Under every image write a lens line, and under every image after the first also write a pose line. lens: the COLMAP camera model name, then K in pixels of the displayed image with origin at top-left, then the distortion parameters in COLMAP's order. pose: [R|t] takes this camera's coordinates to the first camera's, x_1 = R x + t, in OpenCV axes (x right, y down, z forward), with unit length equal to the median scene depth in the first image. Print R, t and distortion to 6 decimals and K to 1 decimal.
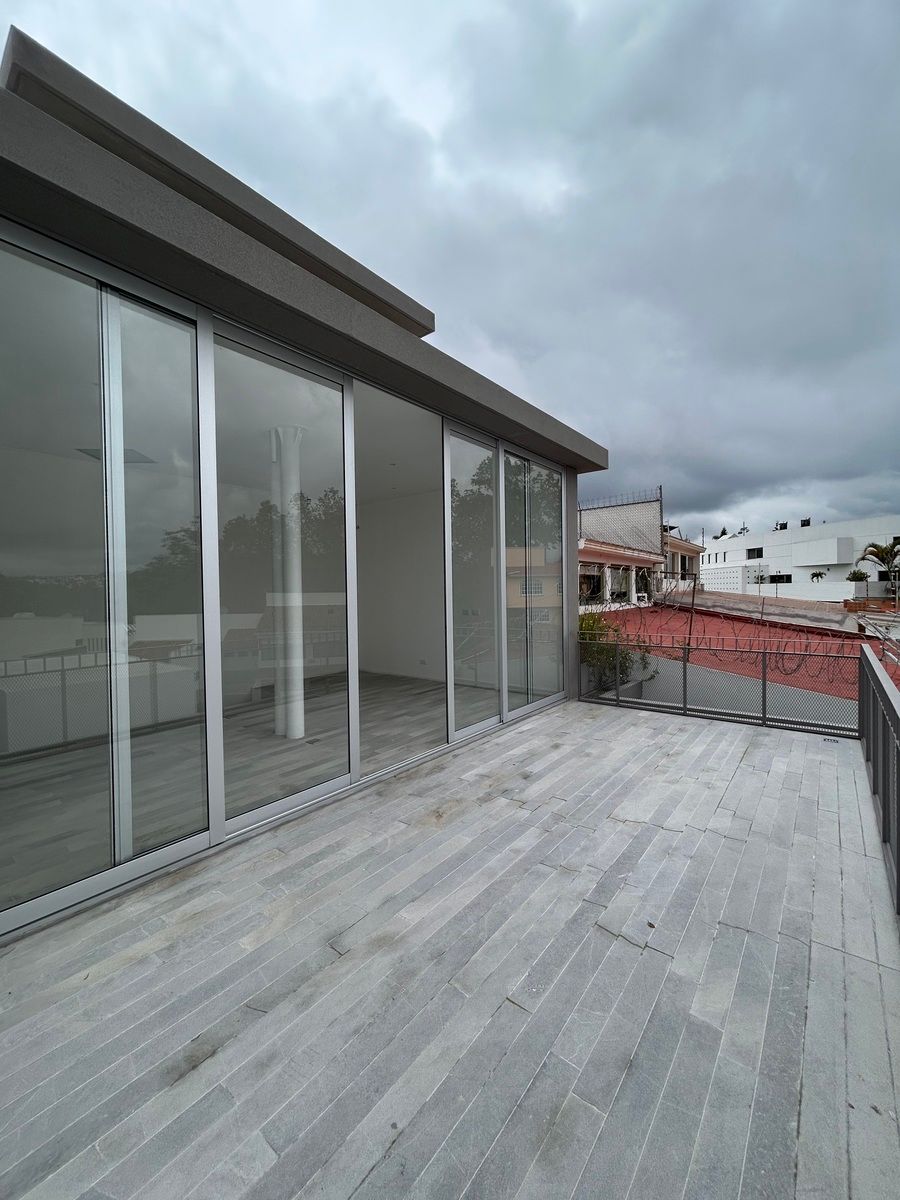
lens RADIAL K [[482.8, 0, 449.9], [0, 482.8, 599.3], [0, 0, 1]] dist [0.001631, -0.000510]
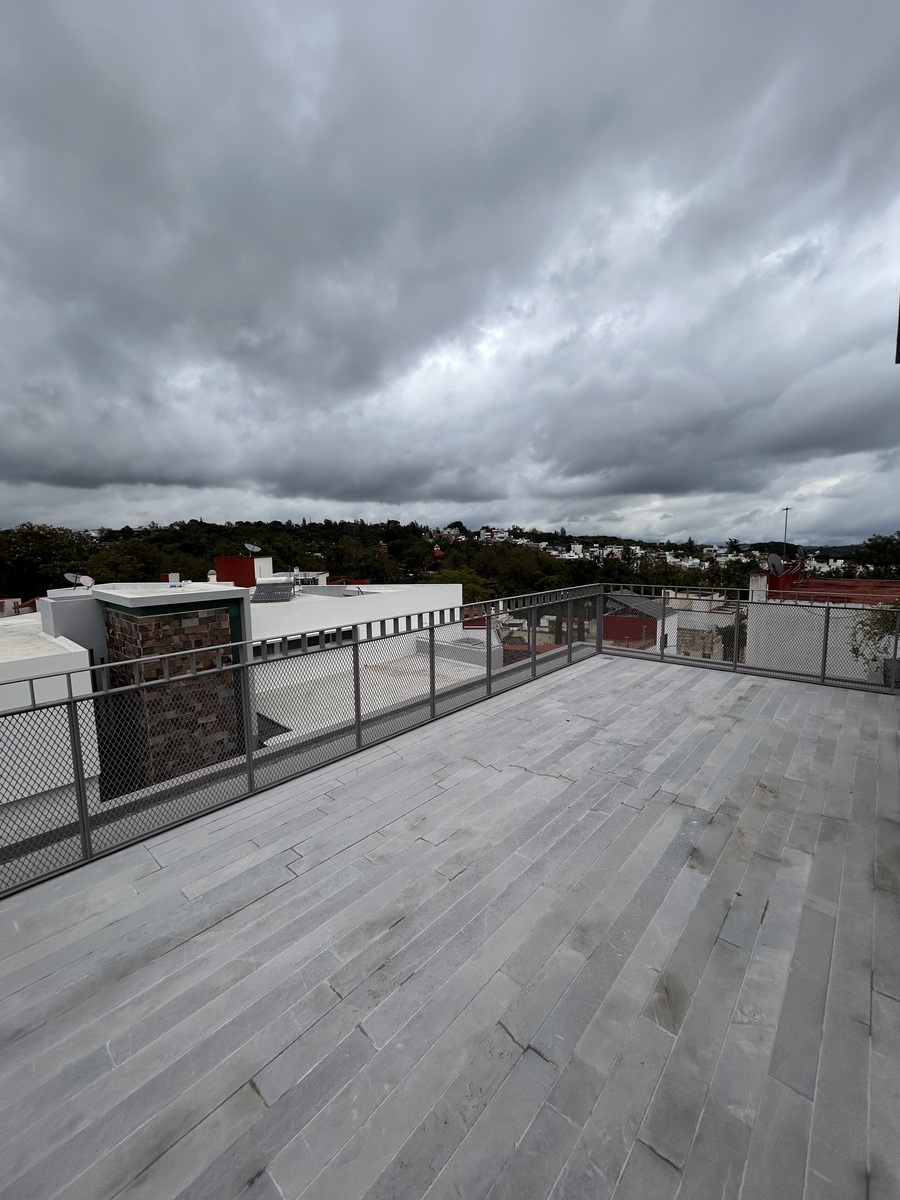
lens RADIAL K [[482.8, 0, 452.0], [0, 482.8, 599.0], [0, 0, 1]] dist [0.001631, -0.000510]
pose [[-0.998170, 0.021653, 0.056462, 0.563565], [0.029016, 0.990686, 0.133036, -0.040830], [-0.053055, 0.134430, -0.989502, 2.112535]]
